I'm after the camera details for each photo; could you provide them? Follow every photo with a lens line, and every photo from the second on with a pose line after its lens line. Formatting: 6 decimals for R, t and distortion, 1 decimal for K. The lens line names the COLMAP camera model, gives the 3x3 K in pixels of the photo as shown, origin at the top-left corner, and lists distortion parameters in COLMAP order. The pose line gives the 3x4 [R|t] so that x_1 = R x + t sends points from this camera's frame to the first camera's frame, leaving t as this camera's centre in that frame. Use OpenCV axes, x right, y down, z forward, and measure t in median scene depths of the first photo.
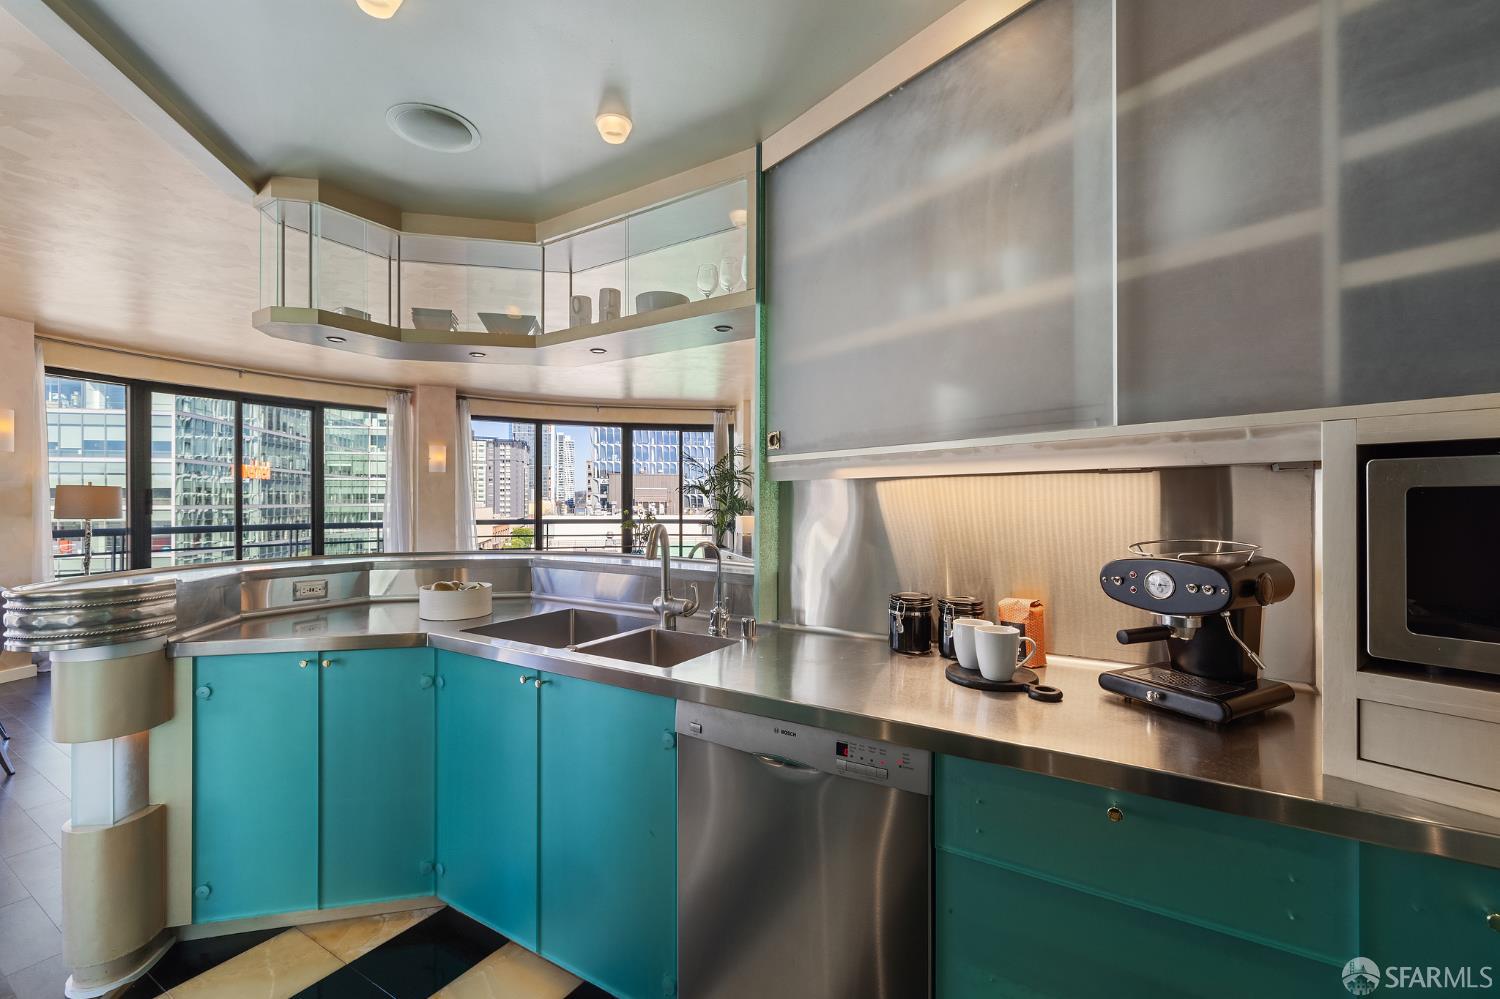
lens RADIAL K [[630.6, 0, 735.1], [0, 630.6, 498.1], [0, 0, 1]] dist [-0.002182, 0.000843]
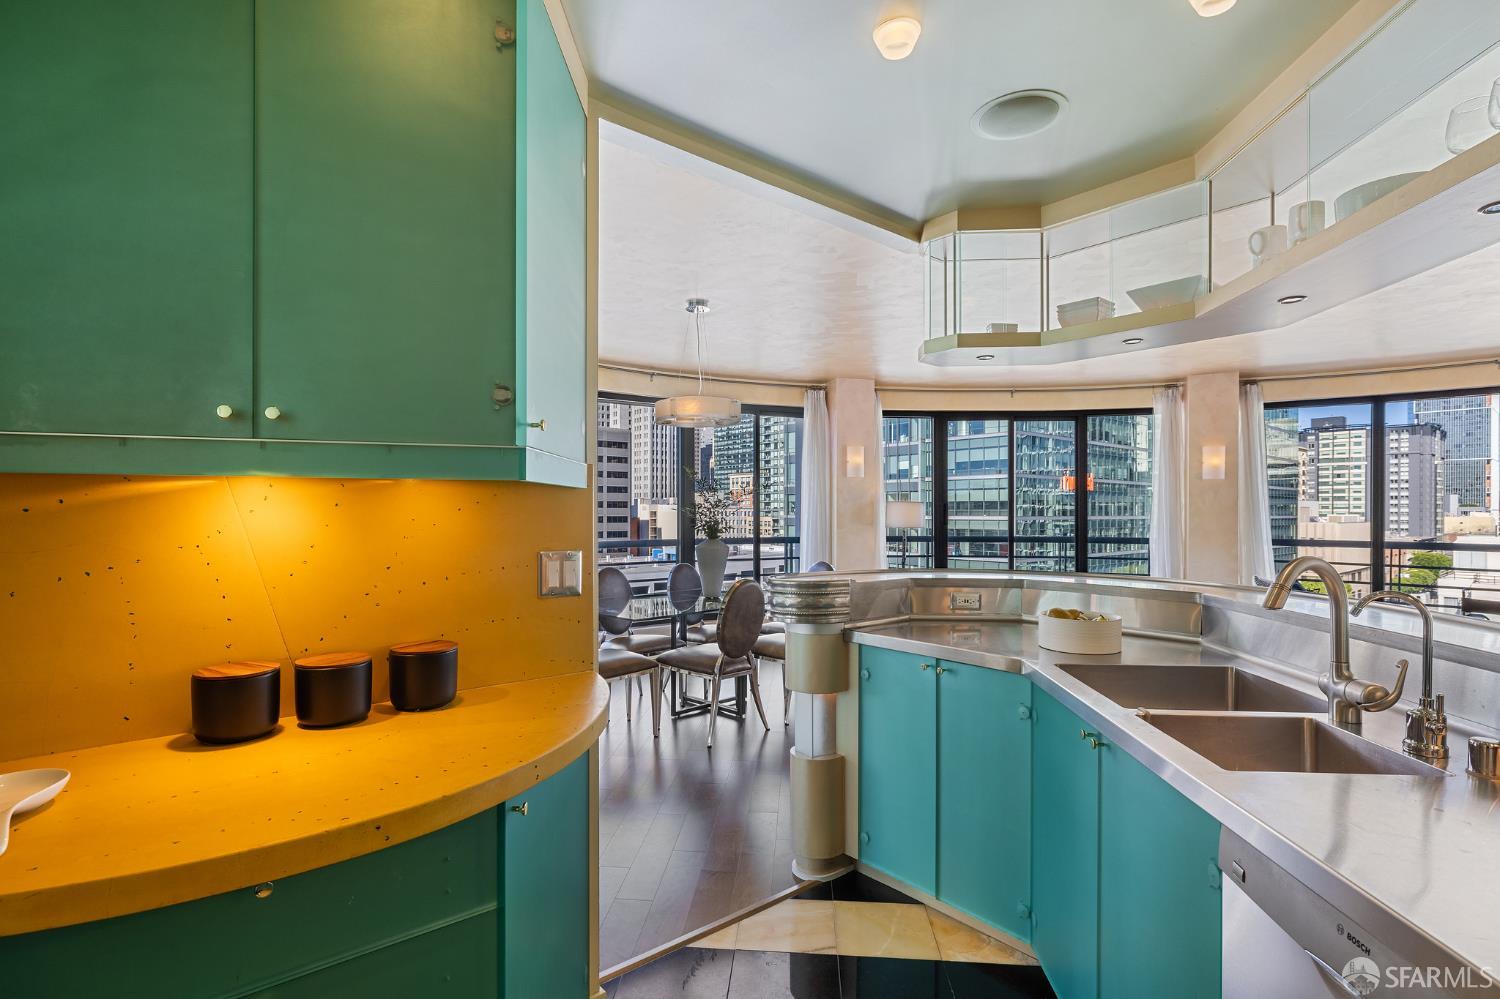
lens RADIAL K [[716.8, 0, 748.3], [0, 716.8, 512.8], [0, 0, 1]] dist [-0.005871, 0.000298]
pose [[0.462220, 0.002323, -0.886762, 0.211853], [0.001908, 0.999992, 0.003614, -0.006365], [0.886763, -0.003362, 0.462212, 0.123875]]
